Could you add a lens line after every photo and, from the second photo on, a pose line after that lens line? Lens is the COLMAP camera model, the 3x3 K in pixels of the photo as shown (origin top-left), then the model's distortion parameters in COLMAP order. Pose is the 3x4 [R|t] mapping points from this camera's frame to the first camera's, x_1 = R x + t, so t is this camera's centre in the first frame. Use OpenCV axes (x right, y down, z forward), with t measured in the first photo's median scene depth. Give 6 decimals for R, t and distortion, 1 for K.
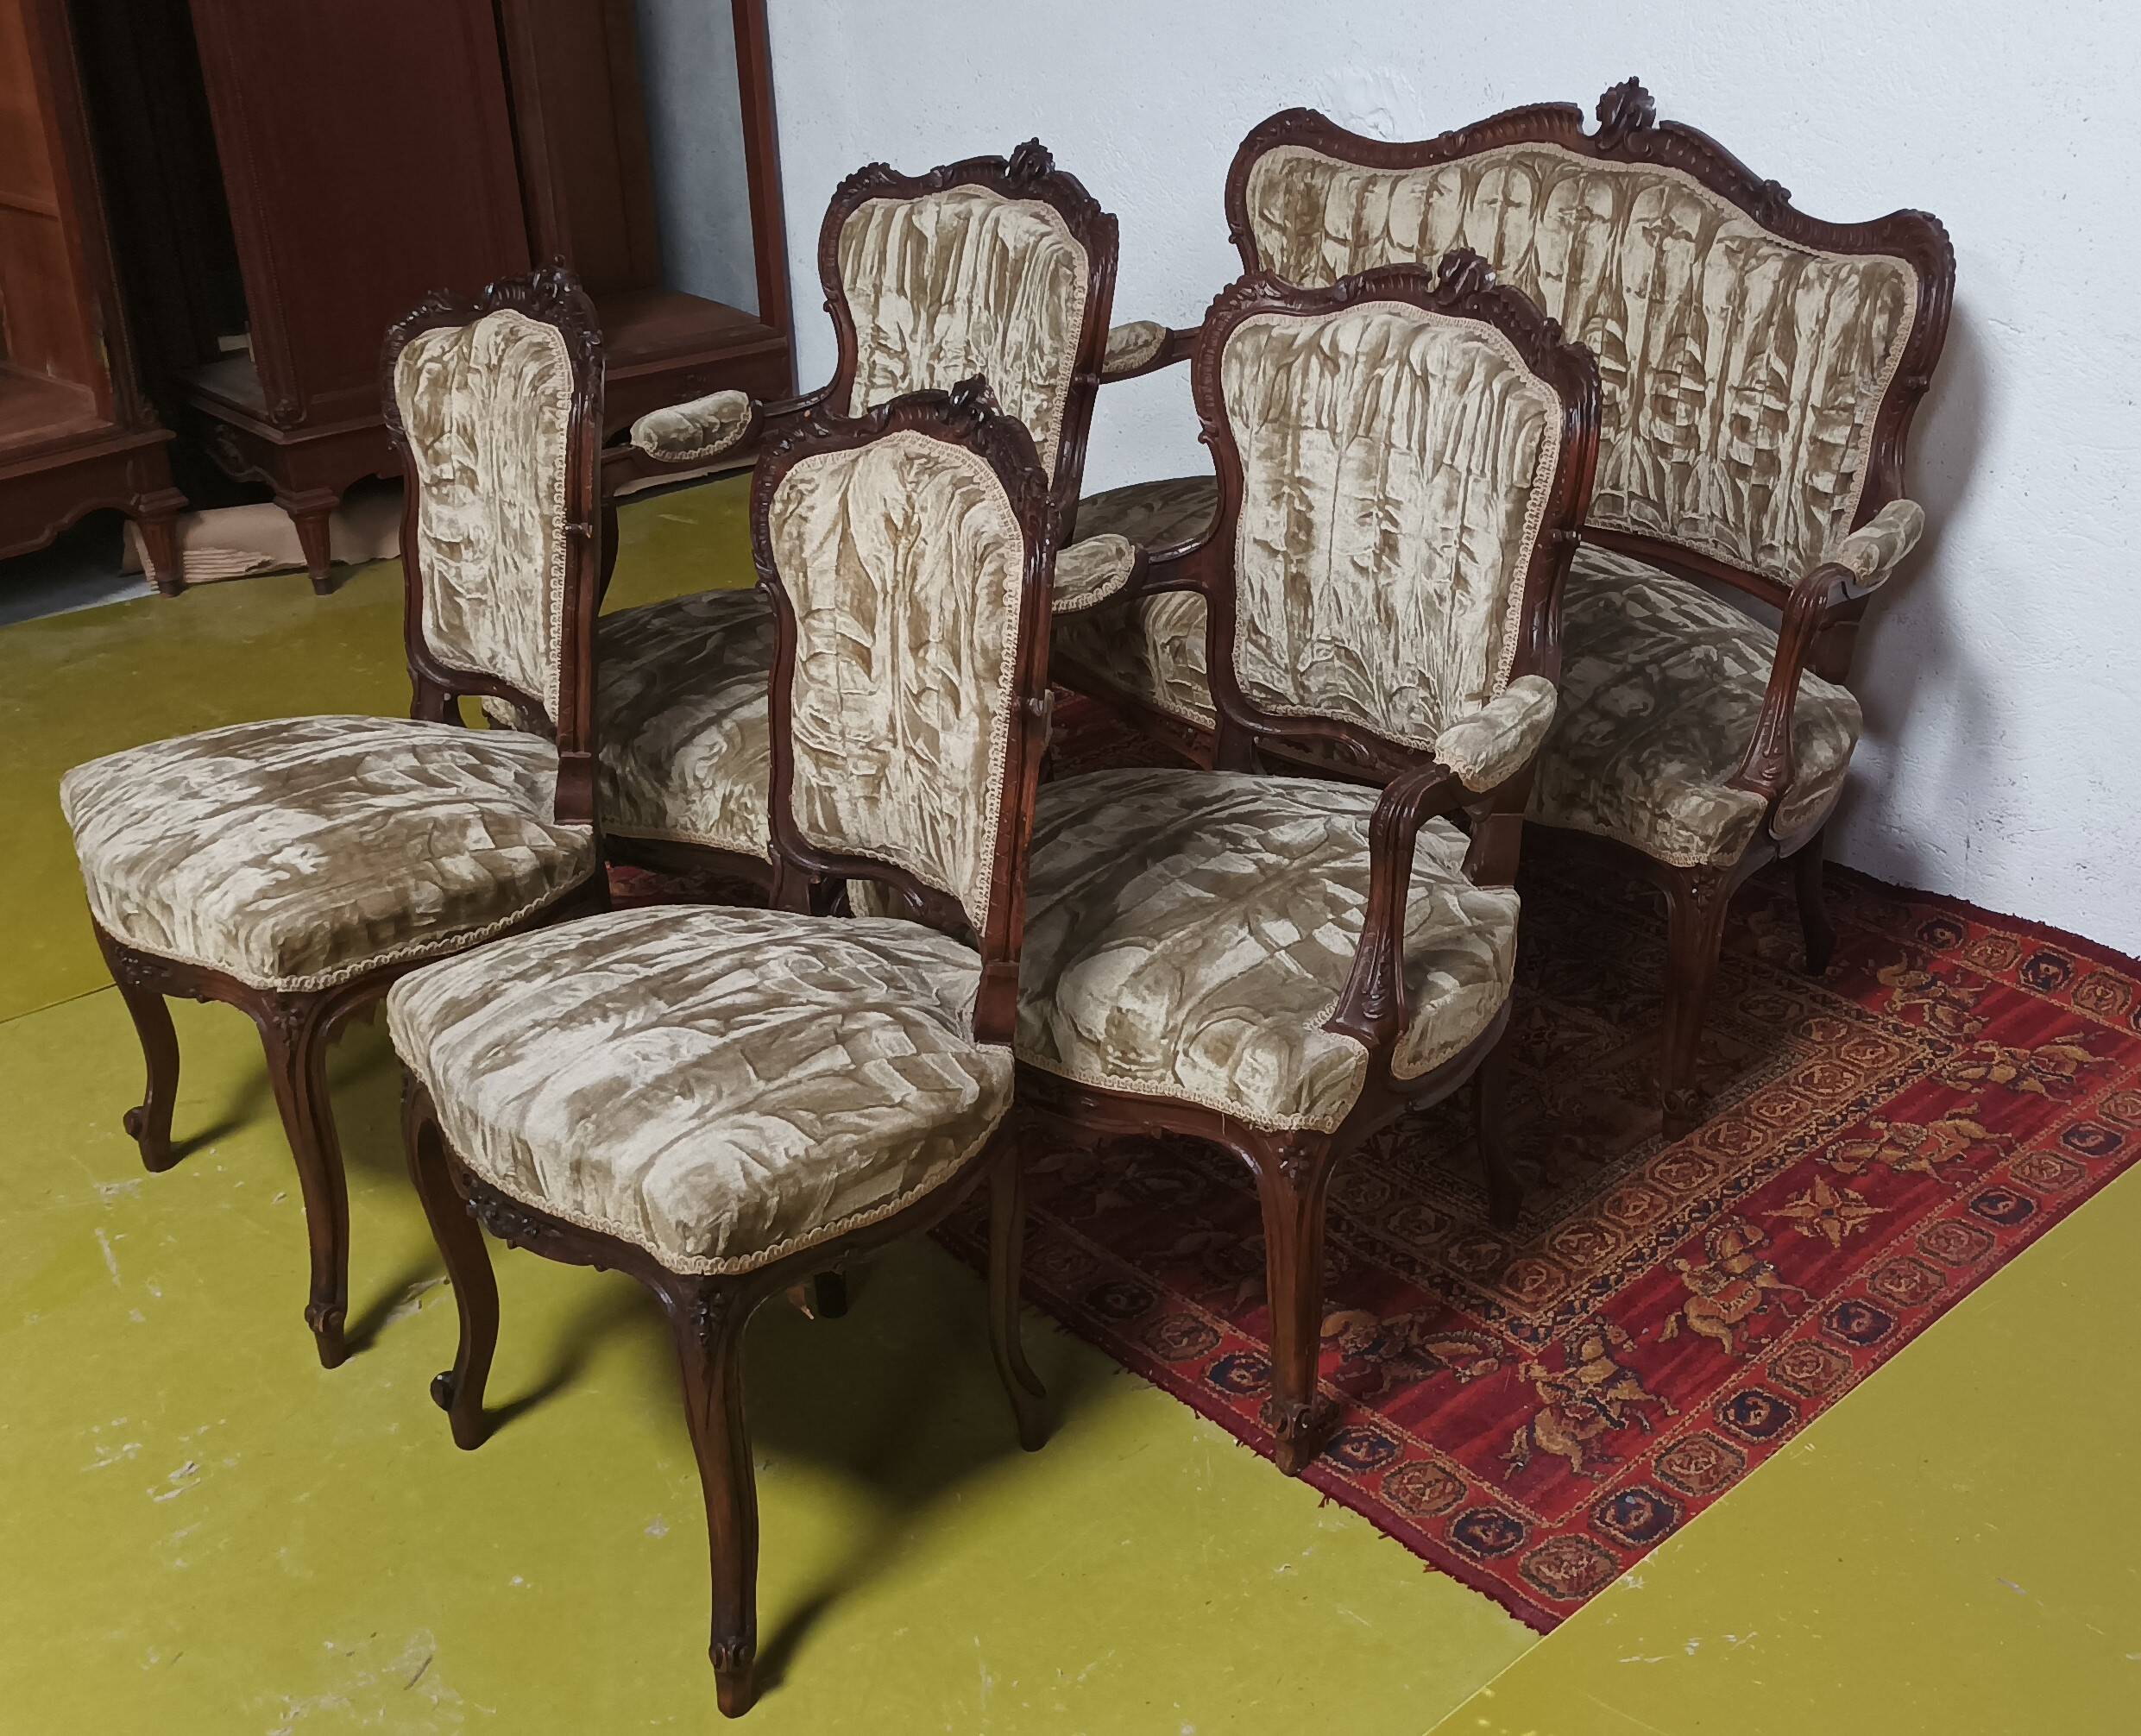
lens RADIAL K [[2483.6, 0, 1365.9], [0, 2483.6, 785.0], [0, 0, 1]] dist [0.020893, 0.003917]
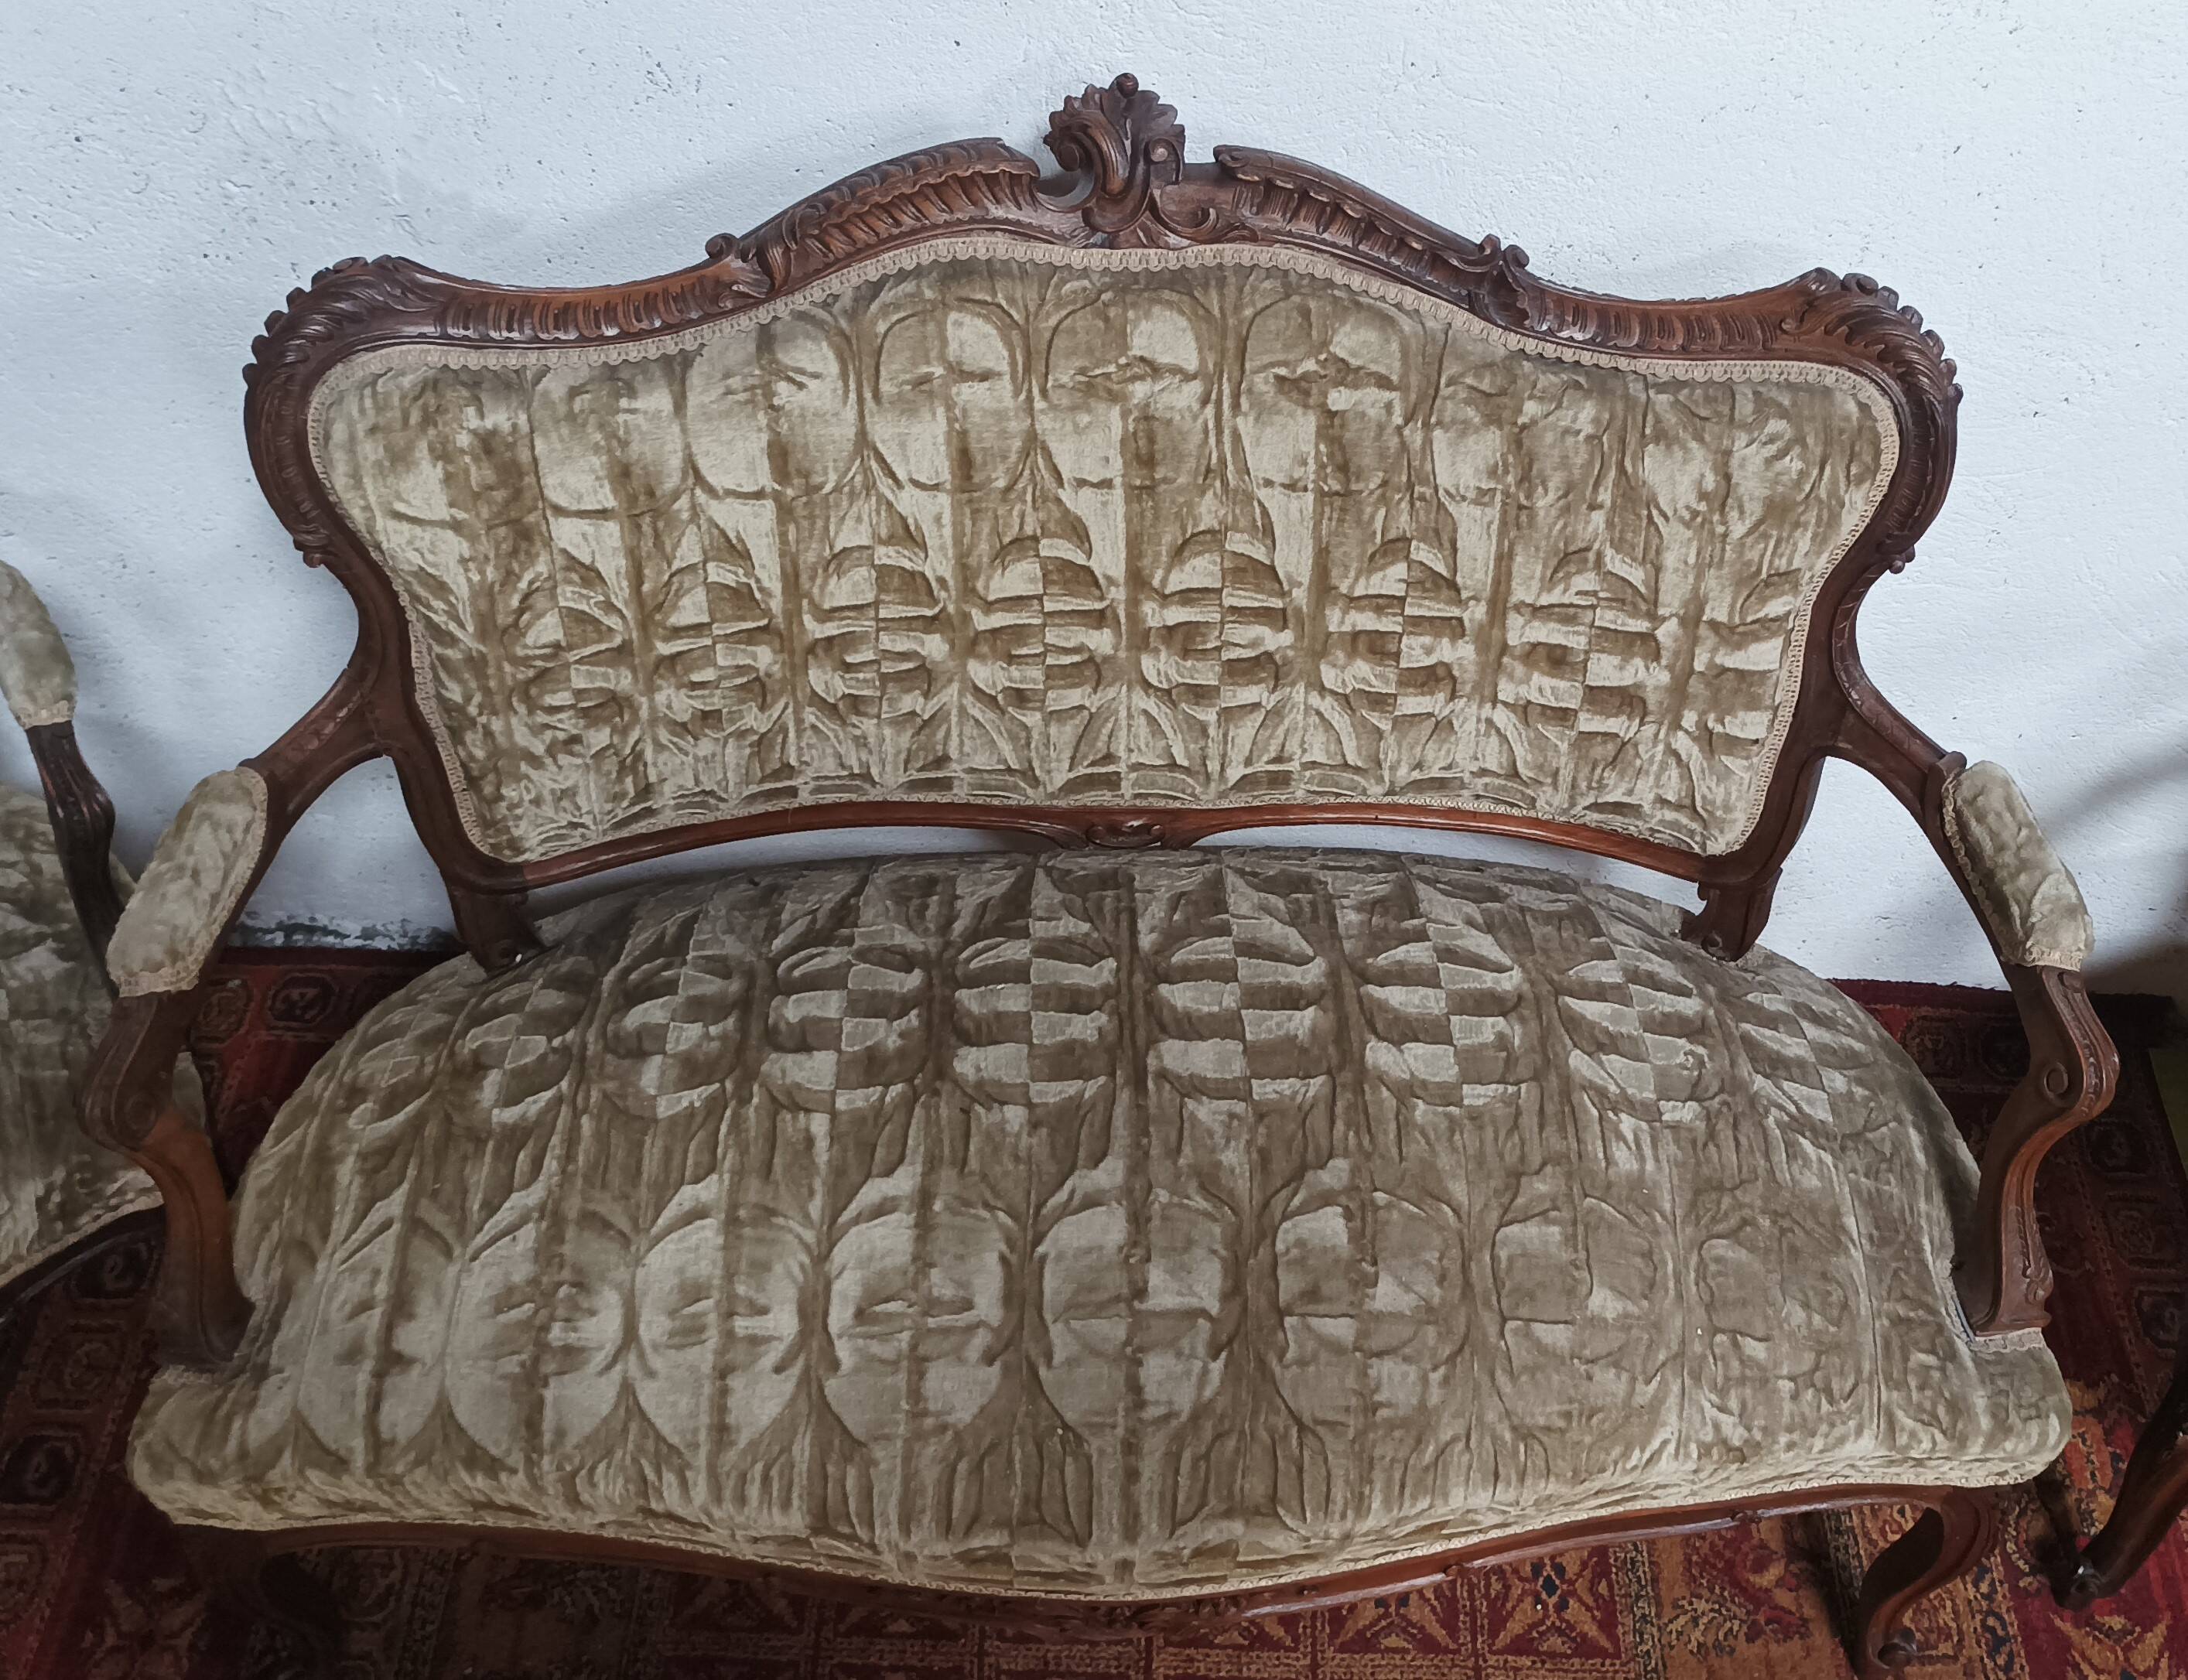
lens RADIAL K [[2268.6, 0, 1227.5], [0, 2268.6, 833.3], [0, 0, 1]] dist [0.030439, -0.031902]
pose [[0.720627, -0.501538, 0.478703, -0.226205], [0.261806, 0.836174, 0.481944, -0.471539], [-0.641992, -0.221975, 0.733875, 0.764915]]
